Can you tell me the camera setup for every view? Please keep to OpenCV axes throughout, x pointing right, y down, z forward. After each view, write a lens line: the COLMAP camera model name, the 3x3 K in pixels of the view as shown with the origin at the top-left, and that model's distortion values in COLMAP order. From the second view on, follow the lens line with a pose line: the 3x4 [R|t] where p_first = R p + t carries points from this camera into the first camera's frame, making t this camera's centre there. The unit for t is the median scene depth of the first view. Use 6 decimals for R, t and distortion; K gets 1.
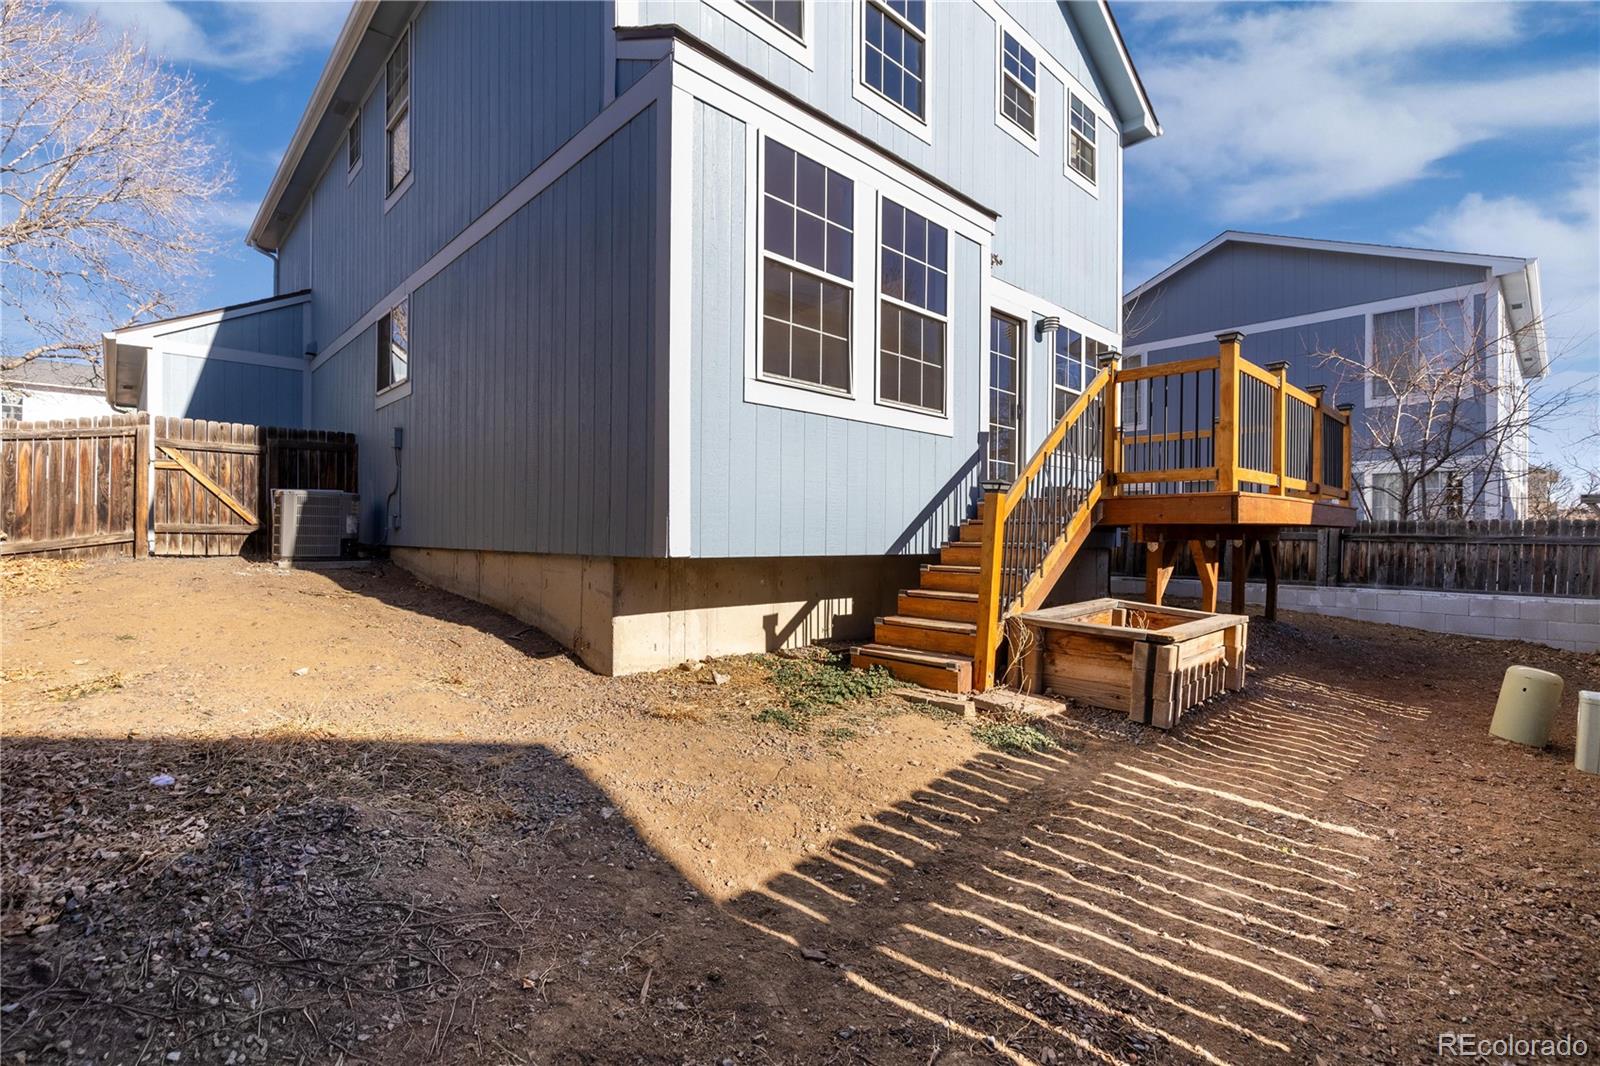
lens RADIAL K [[731.9, 0, 803.0], [0, 731.9, 529.7], [0, 0, 1]] dist [0.011792, -0.002470]
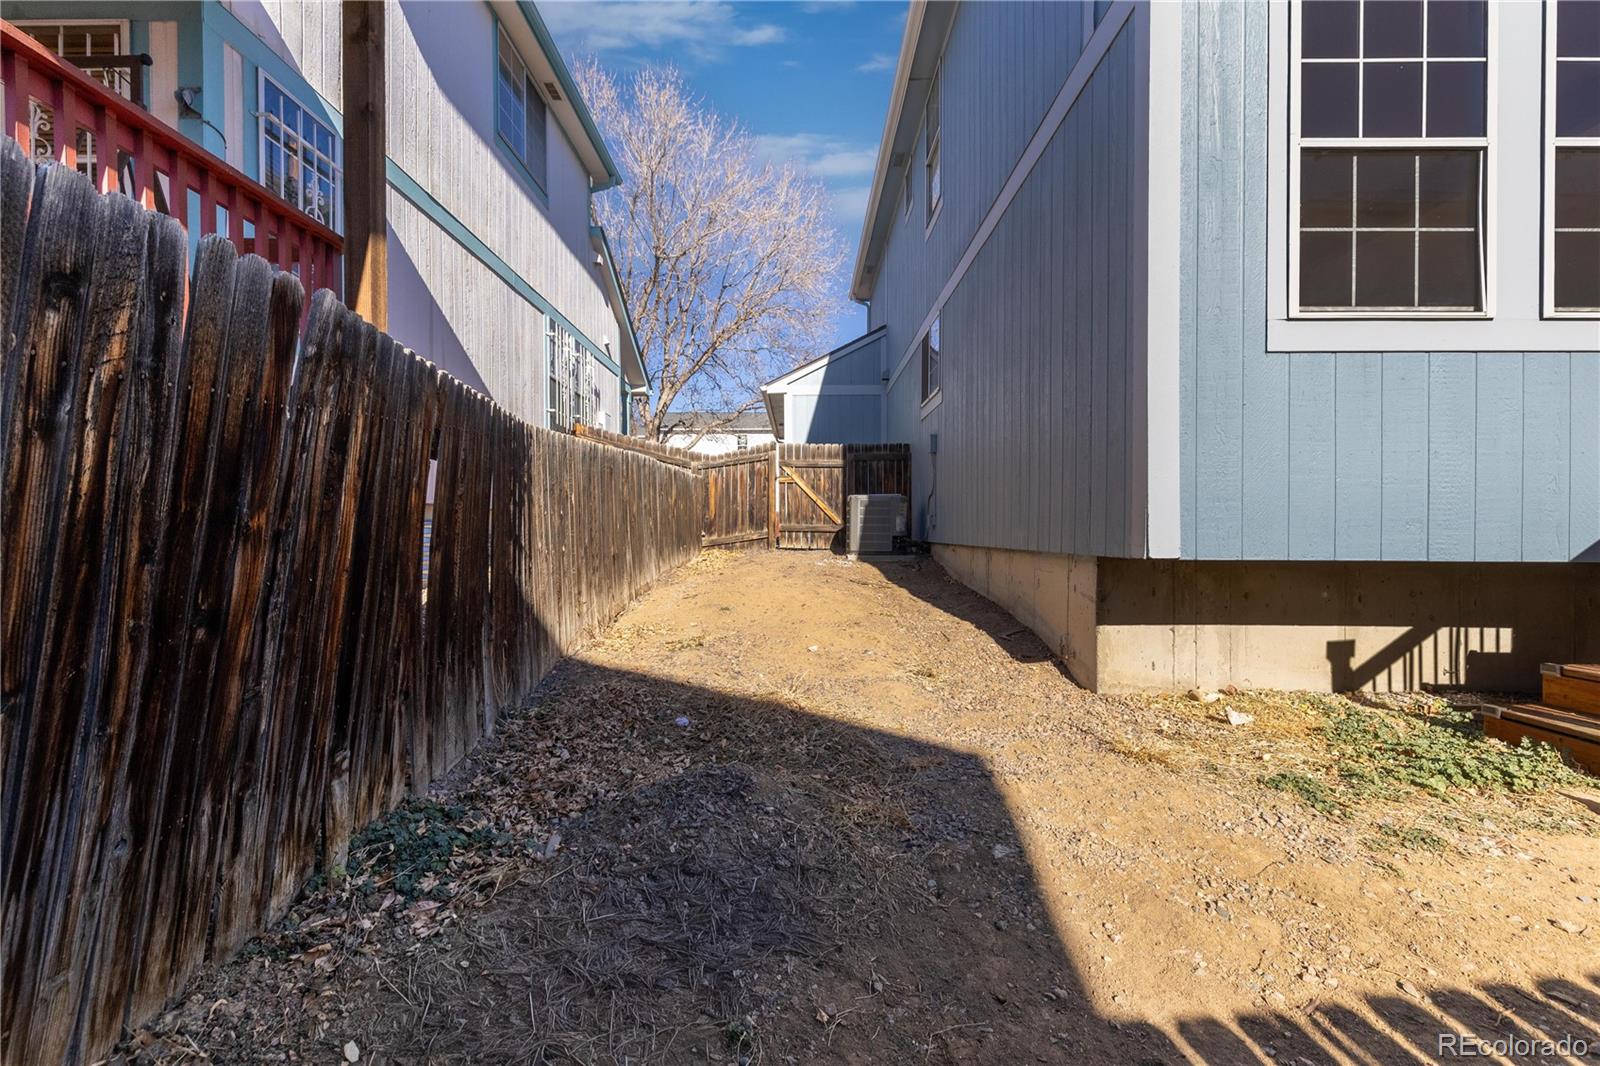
lens RADIAL K [[731.9, 0, 787.9], [0, 731.9, 528.9], [0, 0, 1]] dist [0.011792, -0.002470]
pose [[0.712536, -0.006510, -0.701605, 0.094124], [0.007920, 0.999968, -0.001235, 0.002110], [0.701590, -0.004676, 0.712565, 0.118527]]
